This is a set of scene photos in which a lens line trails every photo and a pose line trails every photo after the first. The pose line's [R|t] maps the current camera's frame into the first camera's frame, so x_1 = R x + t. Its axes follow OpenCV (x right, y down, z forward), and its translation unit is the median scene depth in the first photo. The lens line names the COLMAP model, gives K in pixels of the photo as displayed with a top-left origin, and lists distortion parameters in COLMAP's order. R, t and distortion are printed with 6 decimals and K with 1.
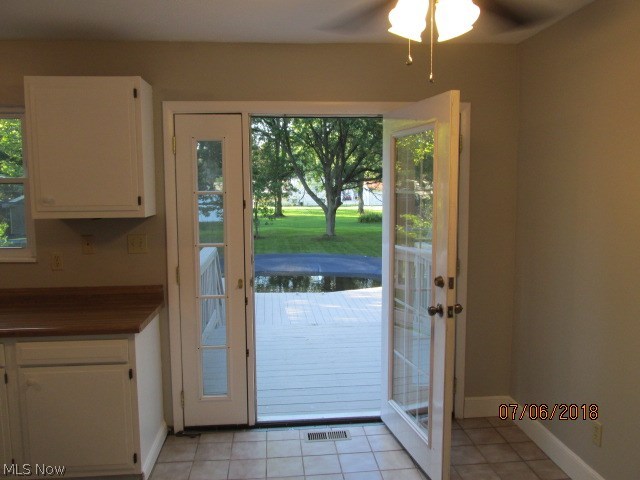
lens RADIAL K [[530.0, 0, 322.1], [0, 530.0, 238.9], [0, 0, 1]] dist [-0.035696, 0.003320]
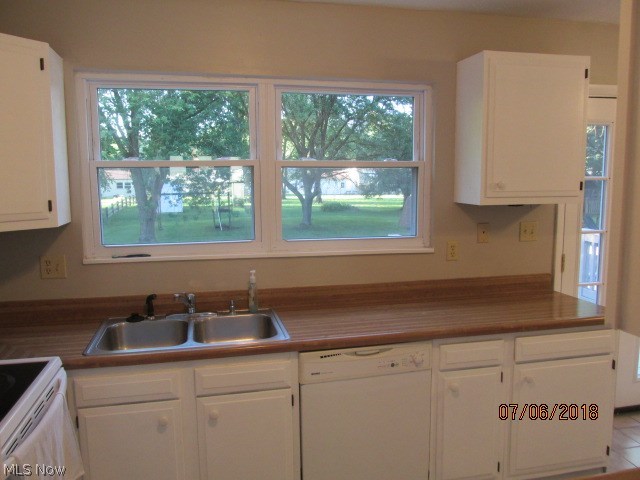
lens RADIAL K [[530.0, 0, 320.9], [0, 530.0, 239.7], [0, 0, 1]] dist [-0.035696, 0.003320]
pose [[0.993143, -0.015603, 0.115858, -0.792104], [0.013098, 0.999664, 0.022352, -0.001498], [-0.116168, -0.020681, 0.993014, 0.085841]]
